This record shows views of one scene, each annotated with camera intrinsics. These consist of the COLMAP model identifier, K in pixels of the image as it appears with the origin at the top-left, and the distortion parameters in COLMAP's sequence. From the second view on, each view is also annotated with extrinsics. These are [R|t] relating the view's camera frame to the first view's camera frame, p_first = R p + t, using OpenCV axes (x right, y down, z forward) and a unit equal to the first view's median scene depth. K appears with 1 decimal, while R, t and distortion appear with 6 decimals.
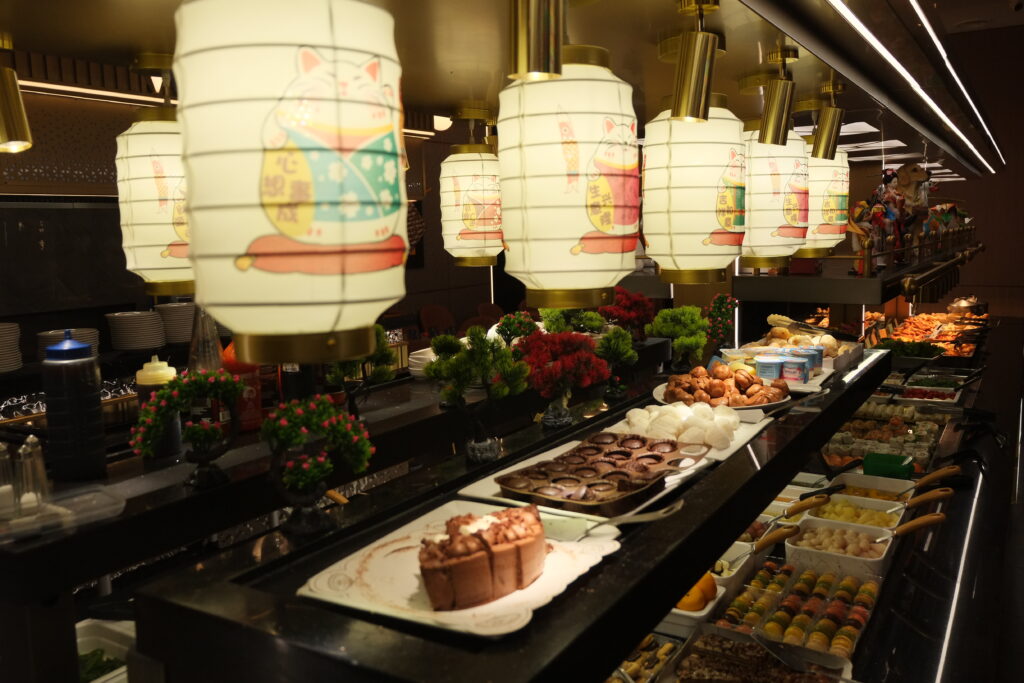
lens RADIAL K [[885.9, 0, 514.6], [0, 885.9, 340.2], [0, 0, 1]] dist [-0.015761, 0.004841]
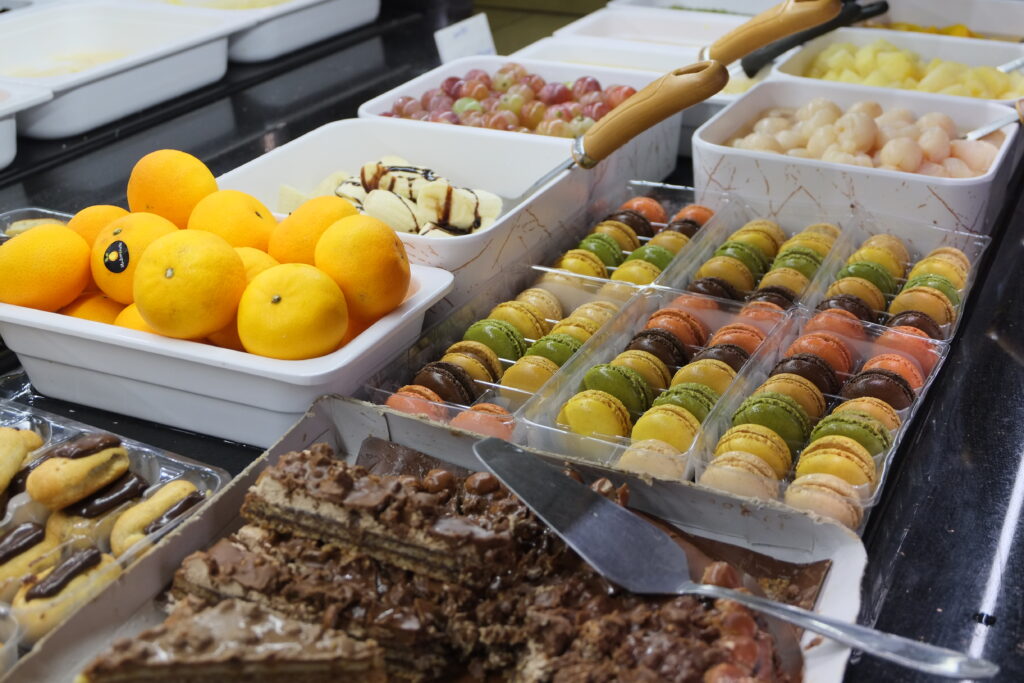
lens RADIAL K [[1429.8, 0, 511.2], [0, 1429.8, 341.6], [0, 0, 1]] dist [-0.115354, 0.000000]
pose [[0.995158, -0.024325, 0.095227, 0.213935], [-0.004530, 0.956510, 0.291665, 0.168641], [-0.098180, -0.290684, 0.951769, 0.561242]]
